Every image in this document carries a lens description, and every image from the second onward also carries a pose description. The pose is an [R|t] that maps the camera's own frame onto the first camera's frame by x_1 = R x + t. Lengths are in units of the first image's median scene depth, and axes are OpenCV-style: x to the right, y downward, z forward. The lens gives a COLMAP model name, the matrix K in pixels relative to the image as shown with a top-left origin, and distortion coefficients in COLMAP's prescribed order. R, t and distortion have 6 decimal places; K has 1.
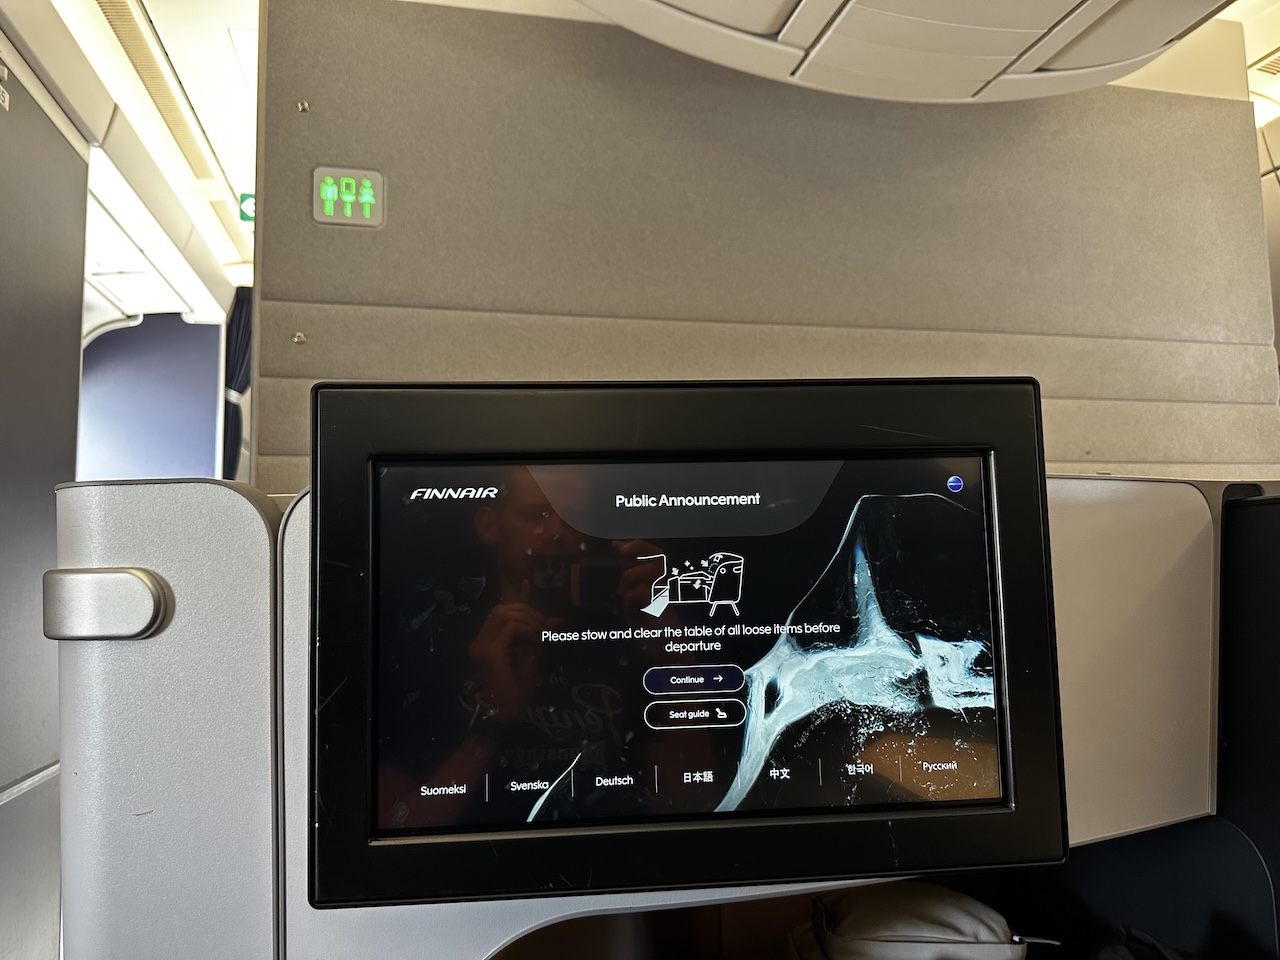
lens RADIAL K [[905.1, 0, 631.2], [0, 905.1, 488.0], [0, 0, 1]] dist [0.070824, -0.092653]
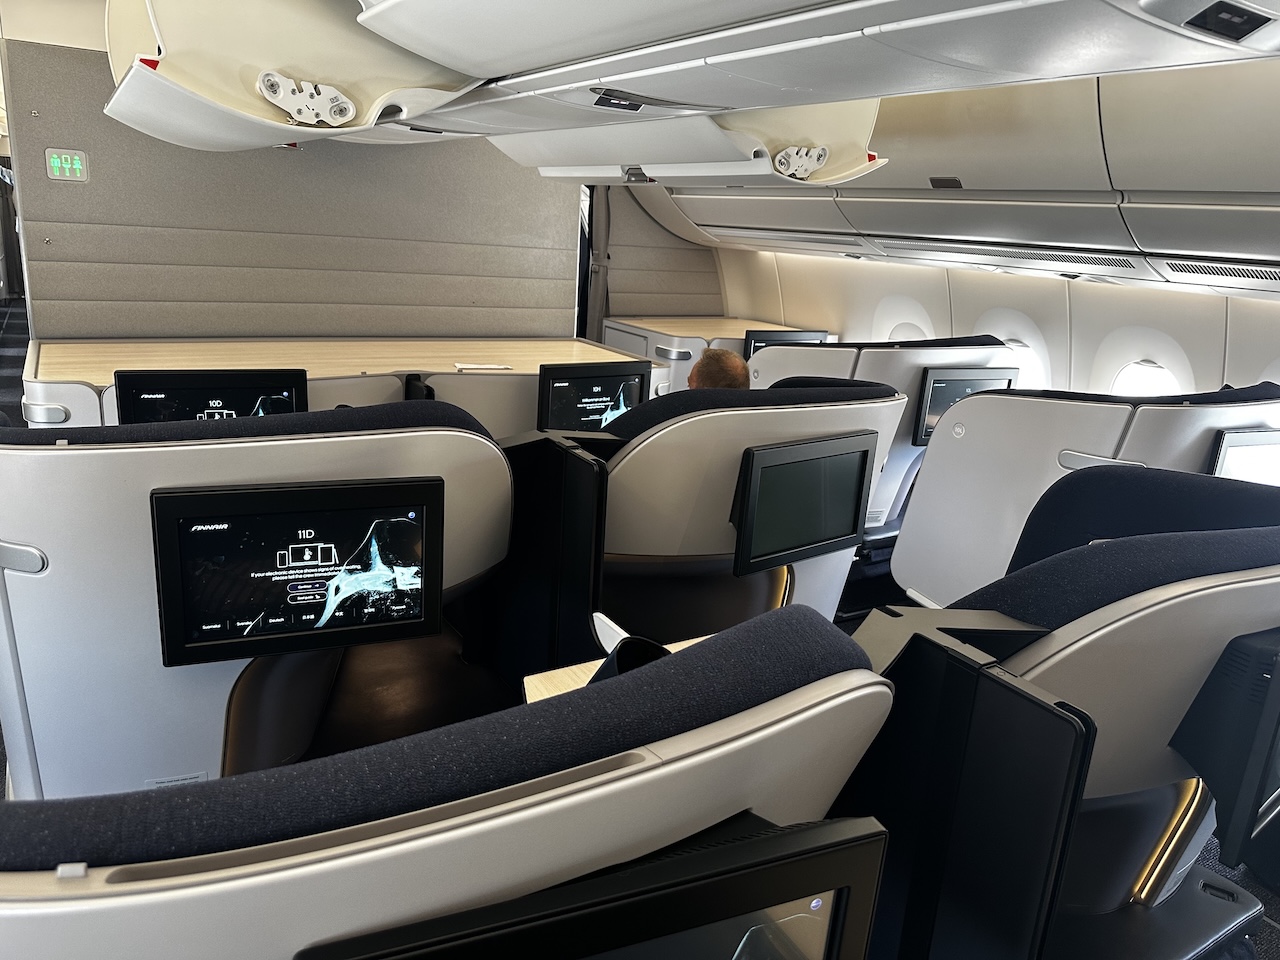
lens RADIAL K [[905.1, 0, 631.2], [0, 905.1, 488.0], [0, 0, 1]] dist [0.070824, -0.092653]
pose [[0.949415, -0.005199, 0.313982, 0.212866], [-0.111533, 0.929090, 0.352635, -0.495350], [-0.293551, -0.369817, 0.881512, -1.309328]]
